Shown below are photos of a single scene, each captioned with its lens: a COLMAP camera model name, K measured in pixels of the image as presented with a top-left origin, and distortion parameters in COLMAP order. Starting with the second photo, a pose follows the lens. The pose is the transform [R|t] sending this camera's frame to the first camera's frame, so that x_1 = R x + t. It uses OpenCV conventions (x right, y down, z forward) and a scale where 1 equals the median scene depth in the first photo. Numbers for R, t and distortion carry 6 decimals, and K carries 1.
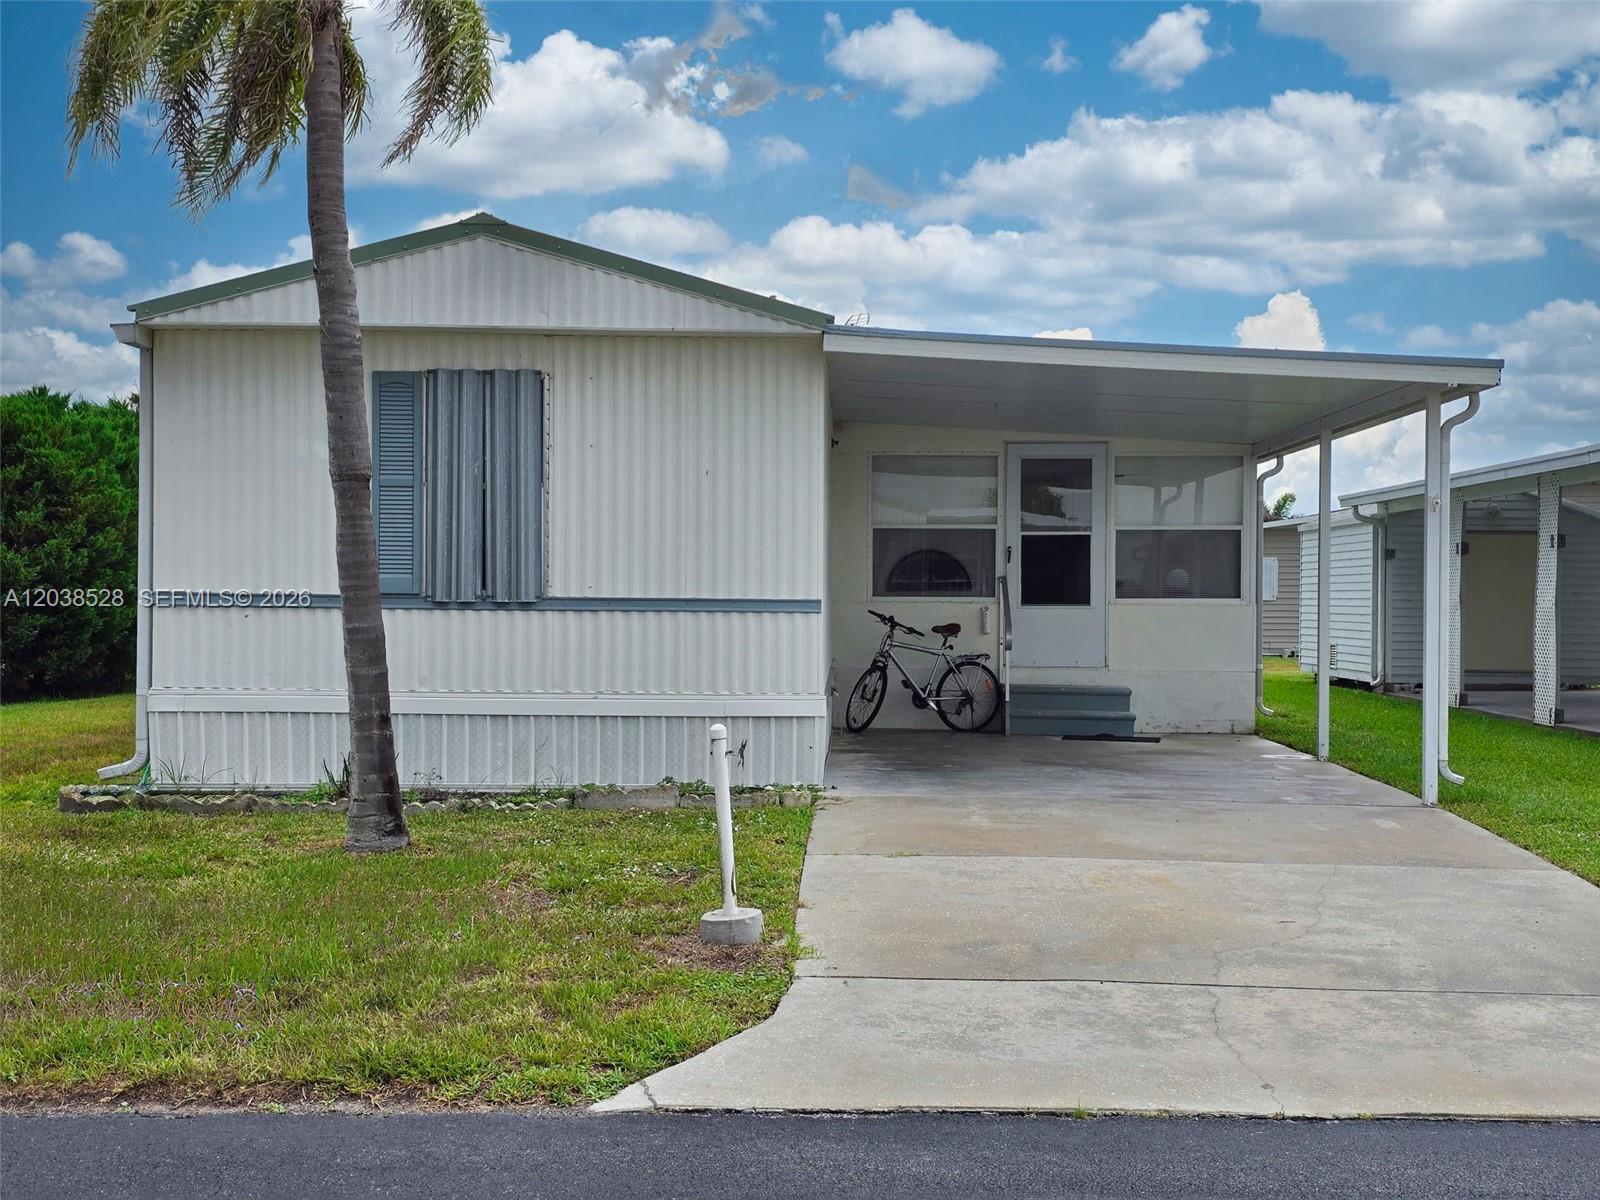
lens RADIAL K [[2124.8, 0, 800.0], [0, 2124.8, 600.0], [0, 0, 1]] dist [0.192299, -0.493222]
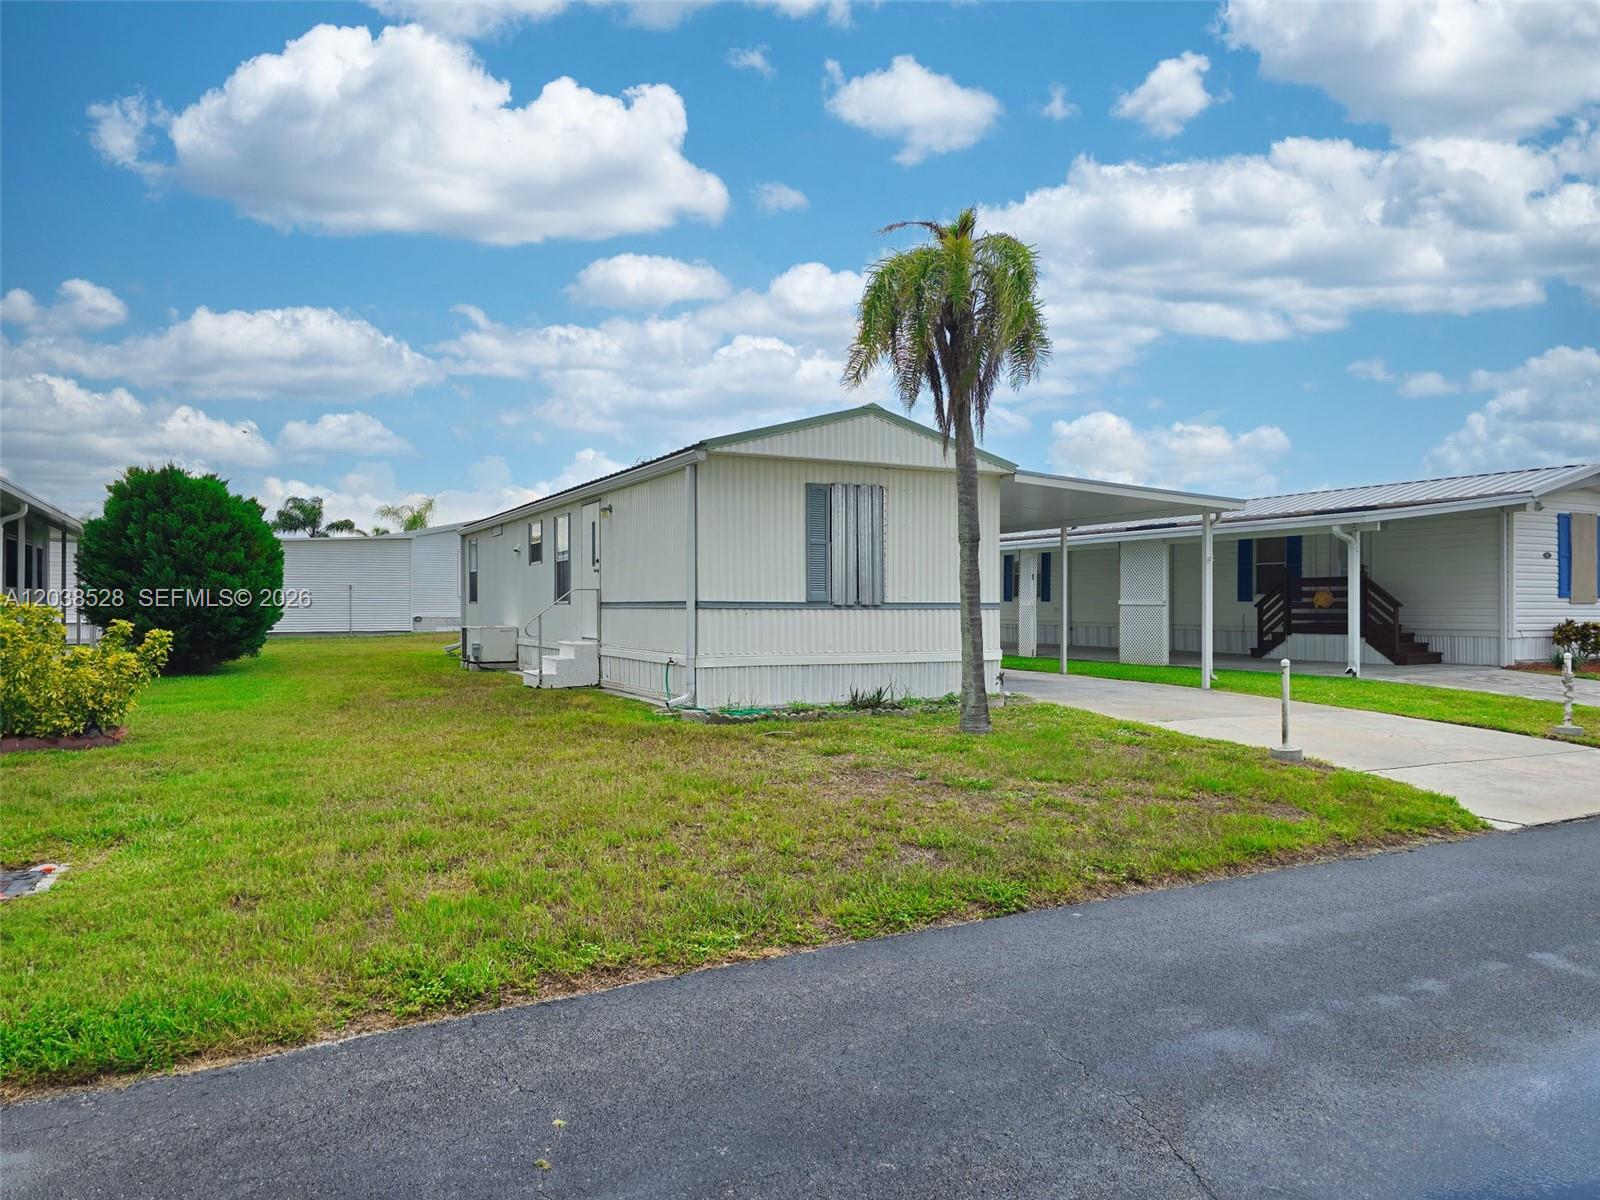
lens RADIAL K [[1090.4, 0, 772.7], [0, 1090.4, 615.7], [0, 0, 1]] dist [0.054393, -0.050302]
pose [[0.884195, -0.010730, 0.466994, -0.672640], [0.006770, 0.999926, 0.010156, -0.000022], [-0.467068, -0.005819, 0.884202, 0.168910]]
